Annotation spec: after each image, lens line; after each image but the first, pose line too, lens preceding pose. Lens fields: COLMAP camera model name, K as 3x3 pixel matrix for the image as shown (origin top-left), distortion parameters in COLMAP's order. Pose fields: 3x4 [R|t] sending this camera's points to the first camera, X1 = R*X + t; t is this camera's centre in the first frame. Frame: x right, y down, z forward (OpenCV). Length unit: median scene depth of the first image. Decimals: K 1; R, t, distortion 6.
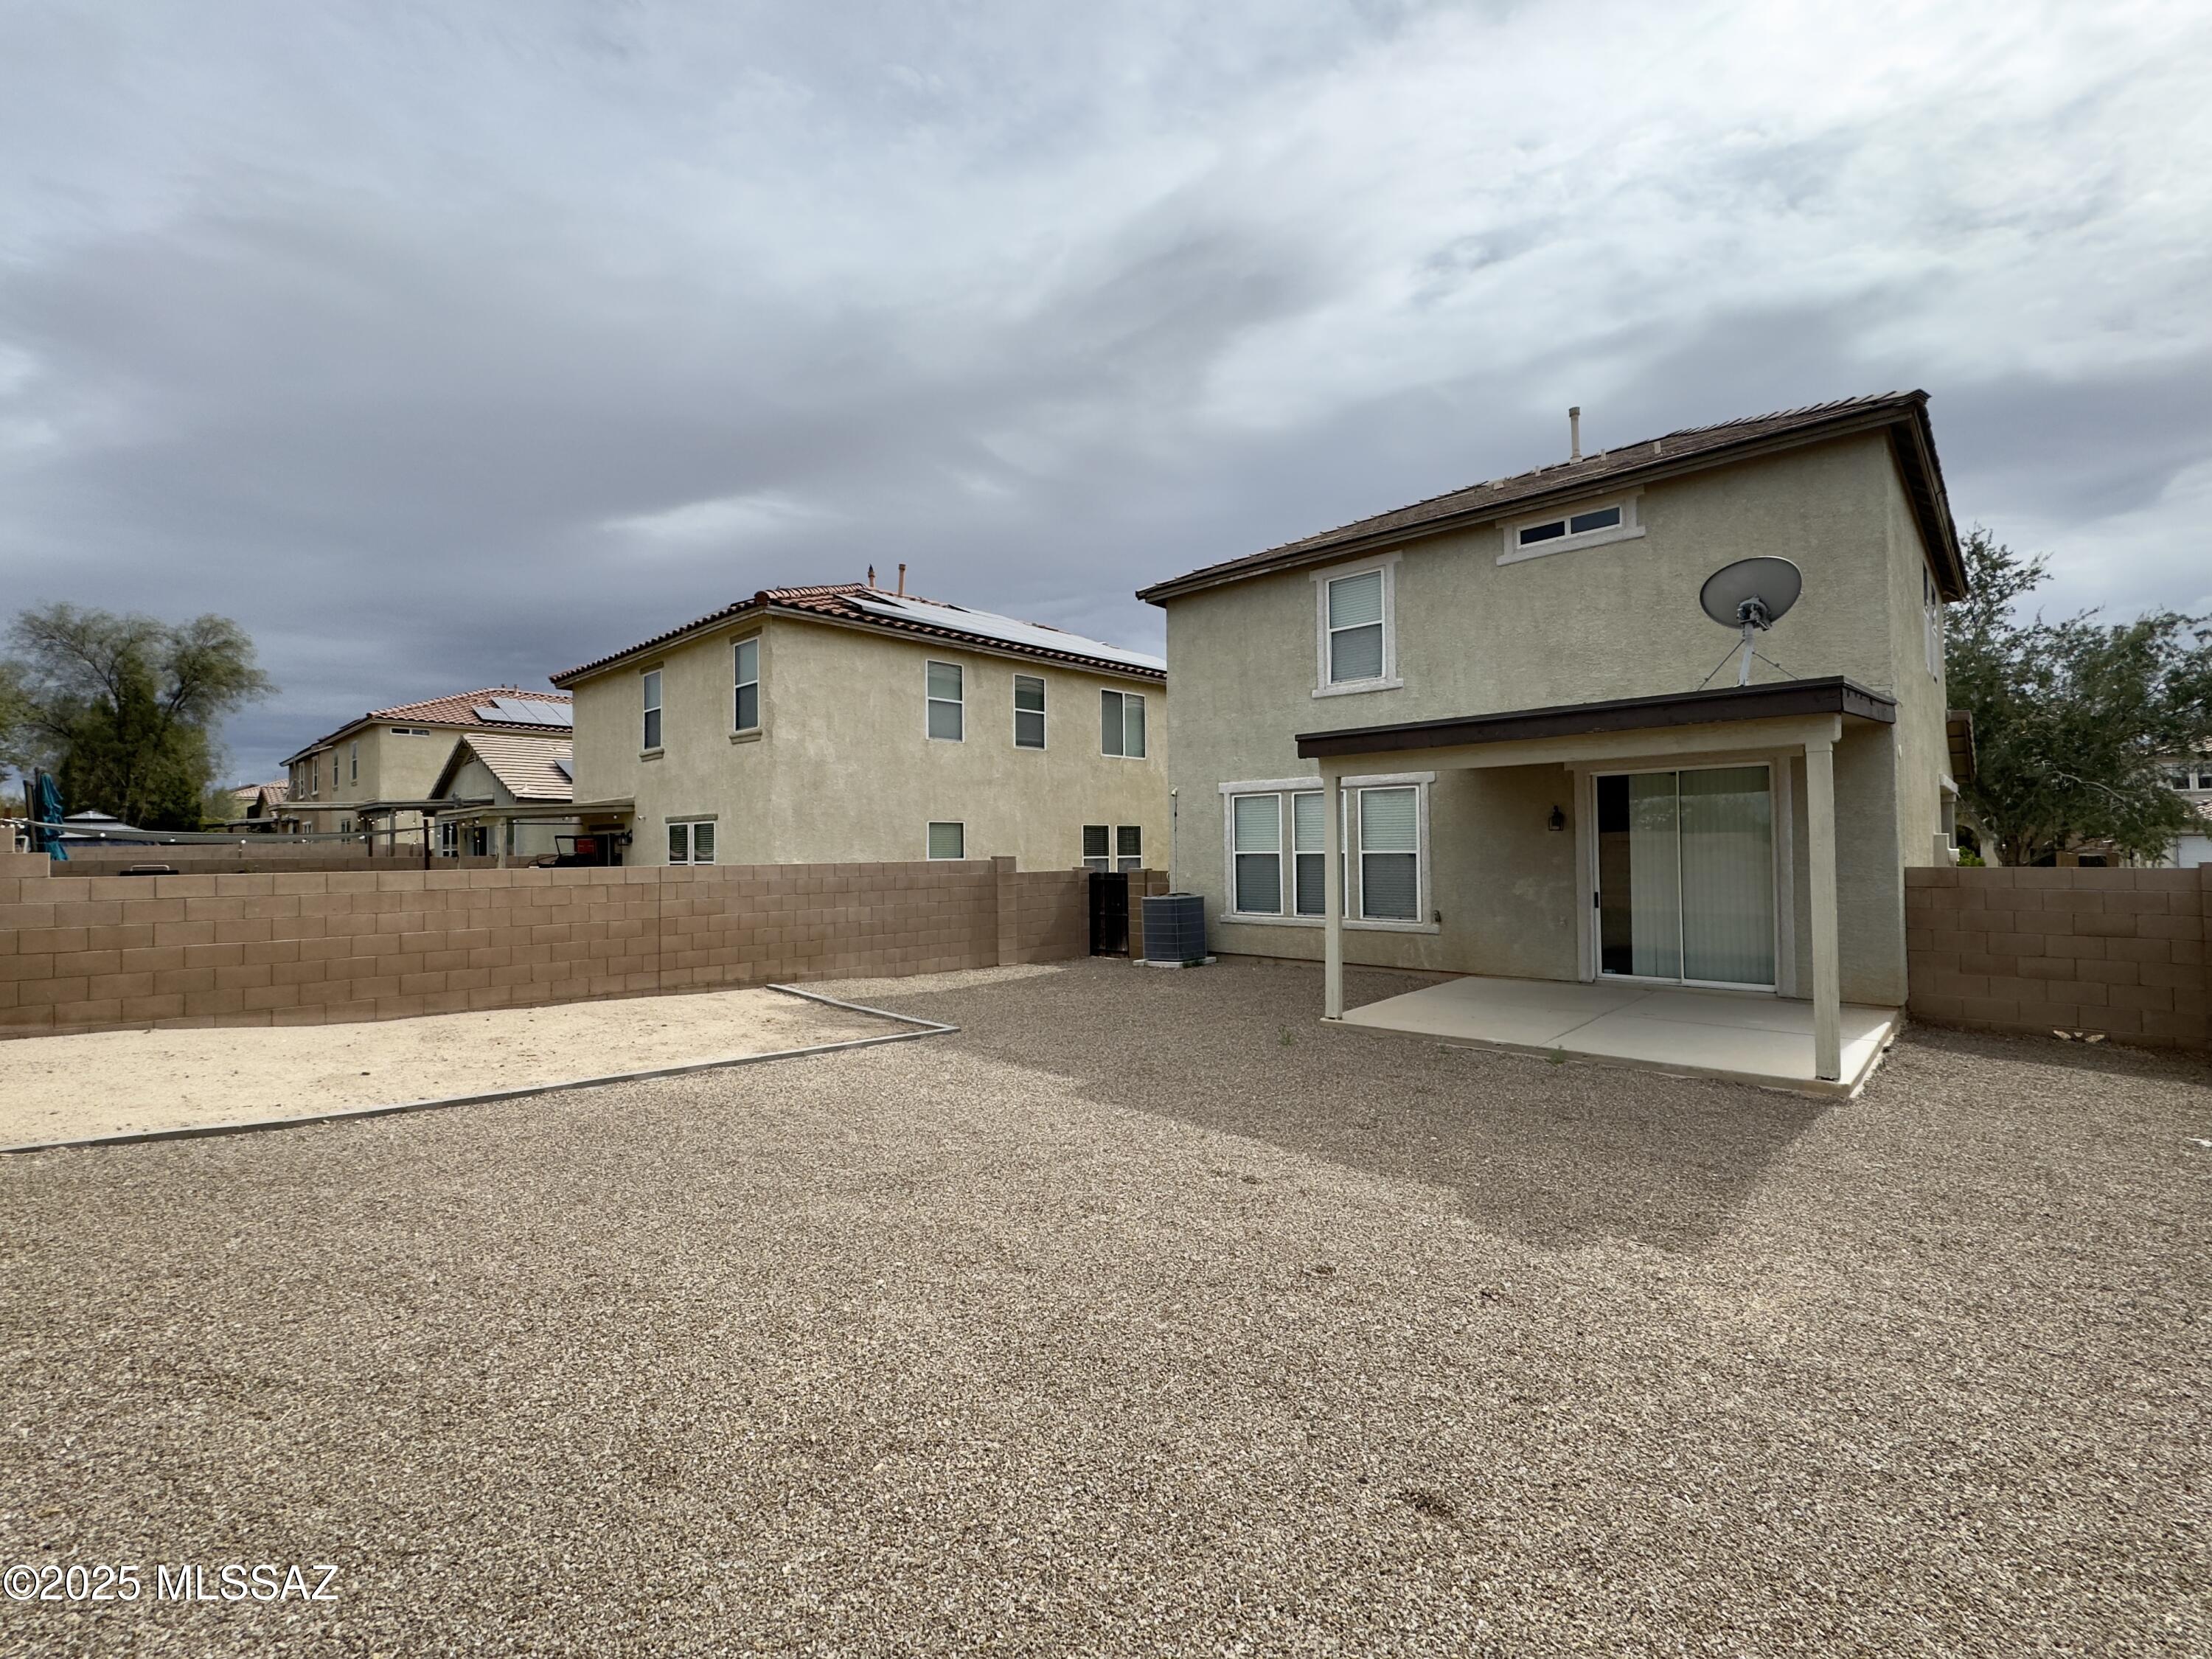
lens RADIAL K [[968.1, 0, 1106.0], [0, 968.1, 829.5], [0, 0, 1]] dist [-0.001079, -0.000109]
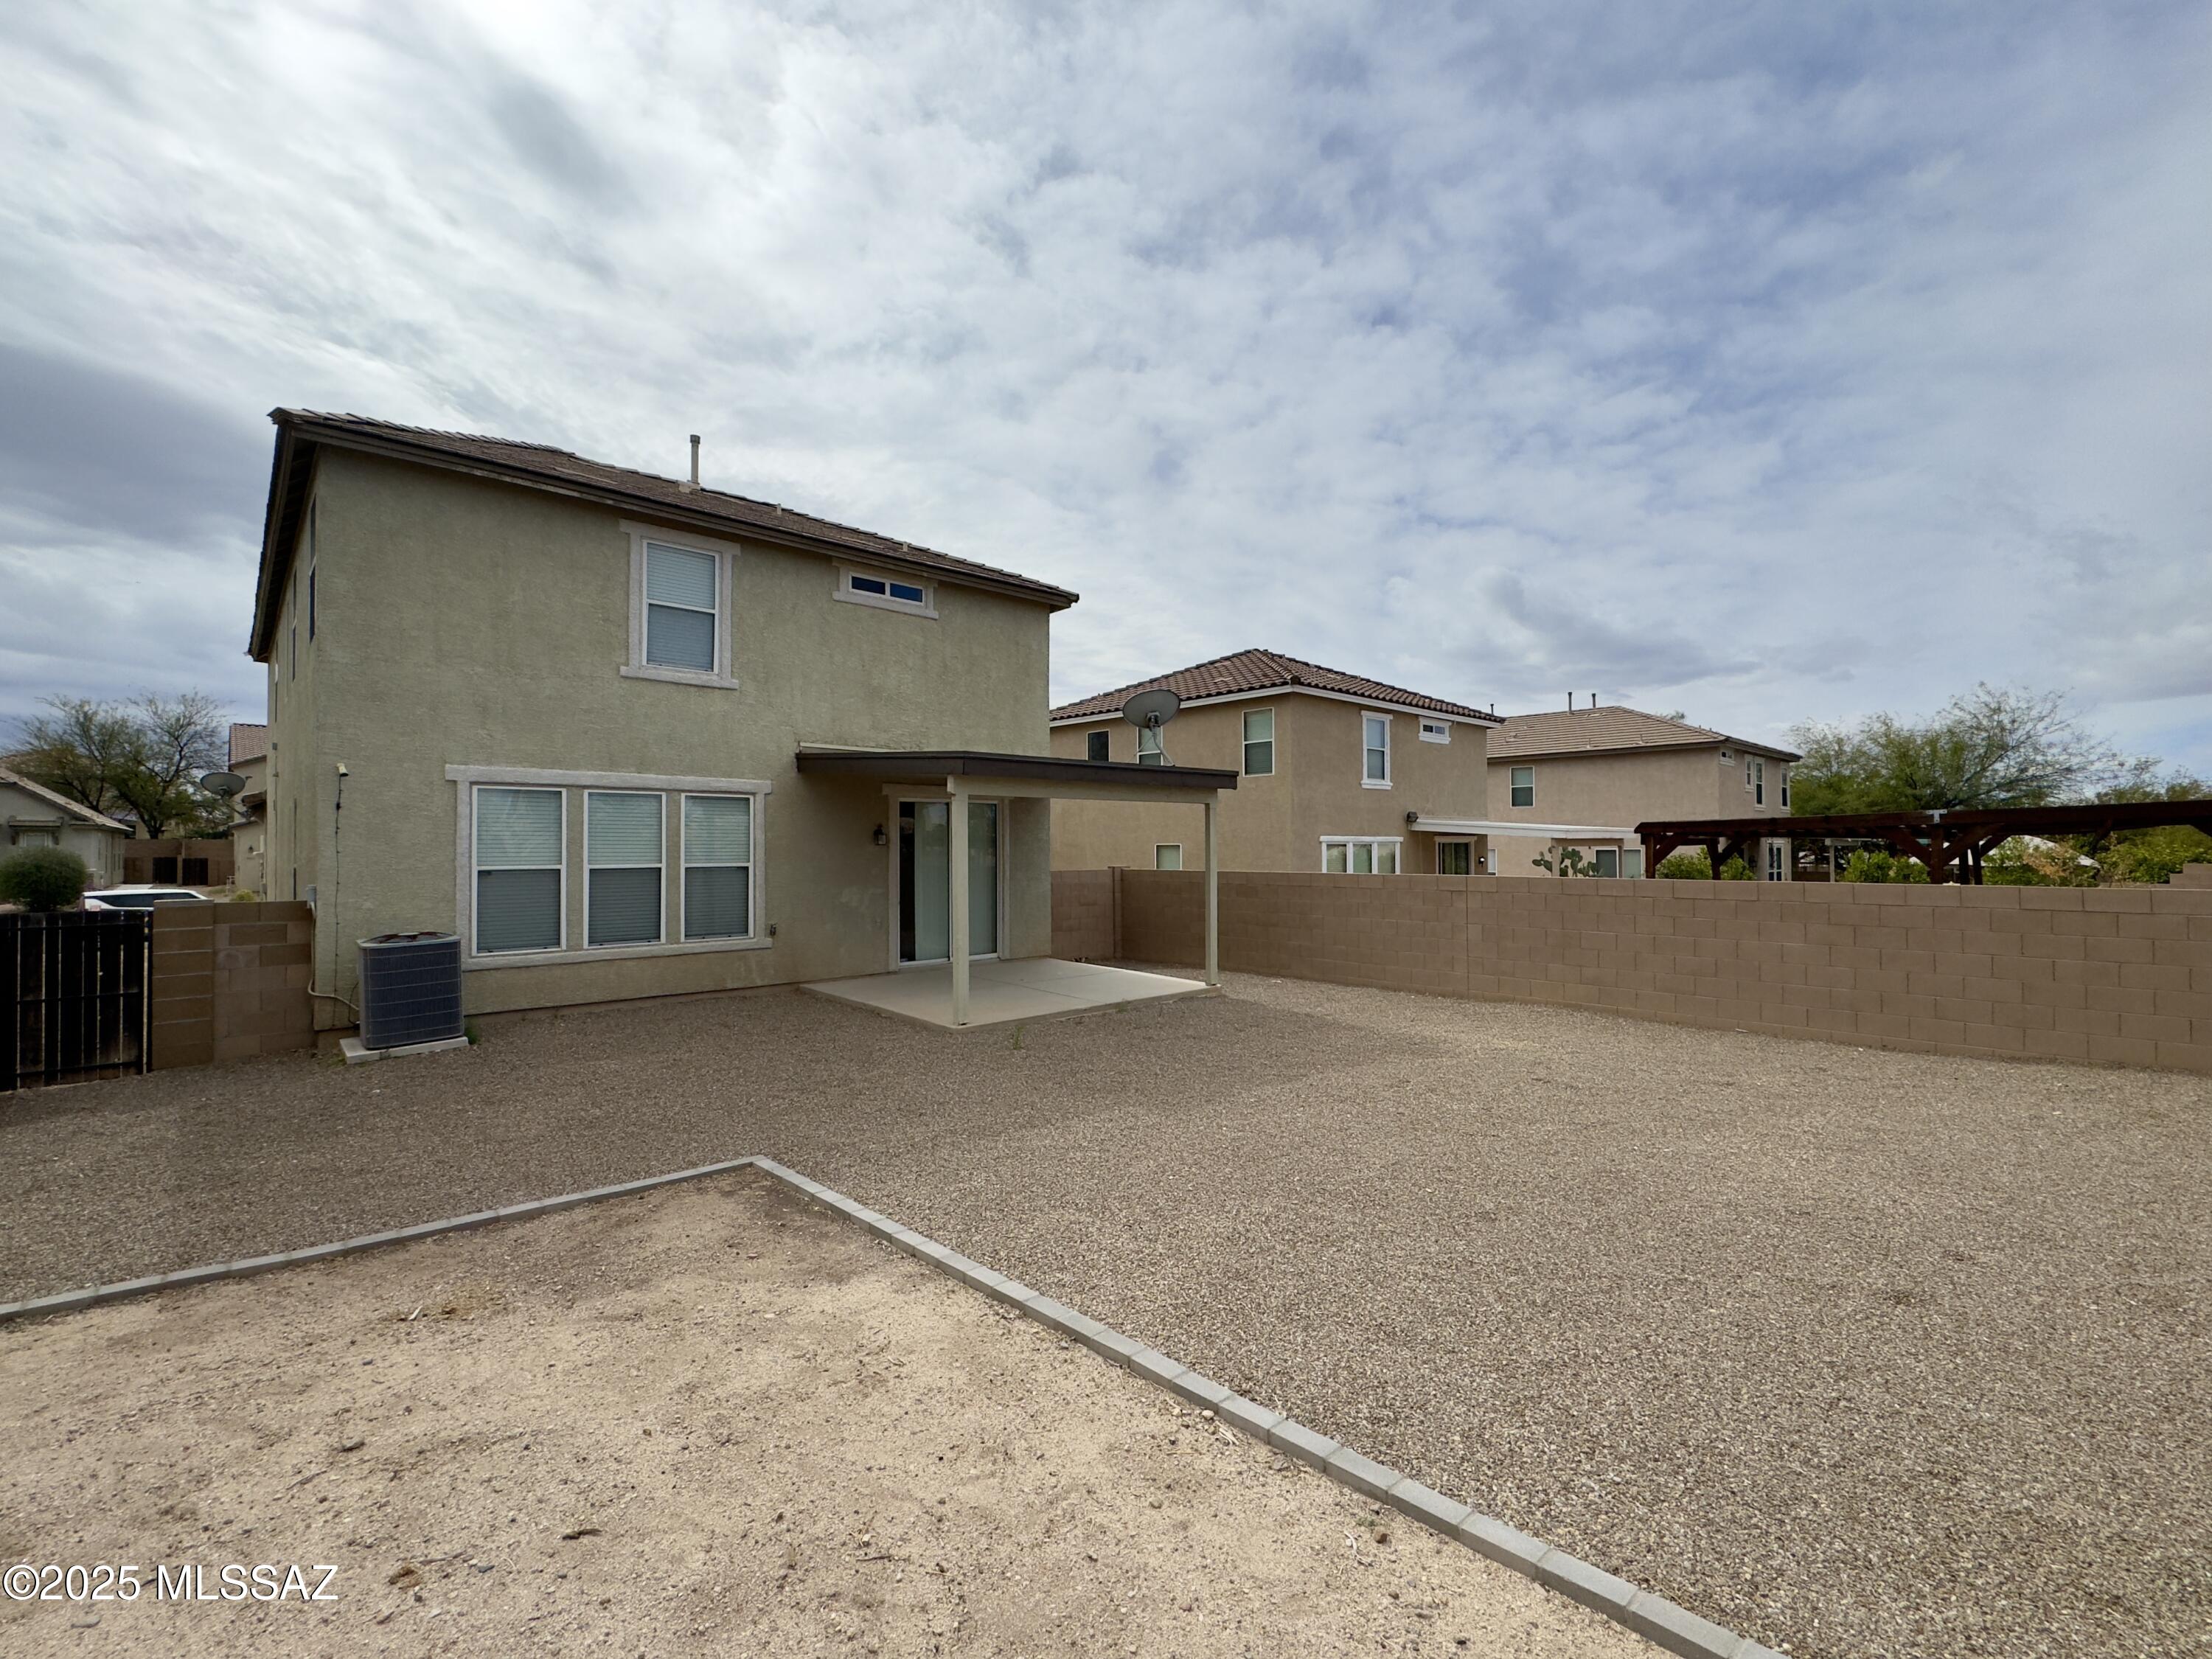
lens RADIAL K [[968.1, 0, 1106.0], [0, 968.1, 829.5], [0, 0, 1]] dist [-0.001079, -0.000109]
pose [[0.066016, 0.028321, 0.997417, -0.599756], [-0.020257, 0.999429, -0.027038, 0.006886], [-0.997613, -0.018420, 0.066552, 0.574777]]
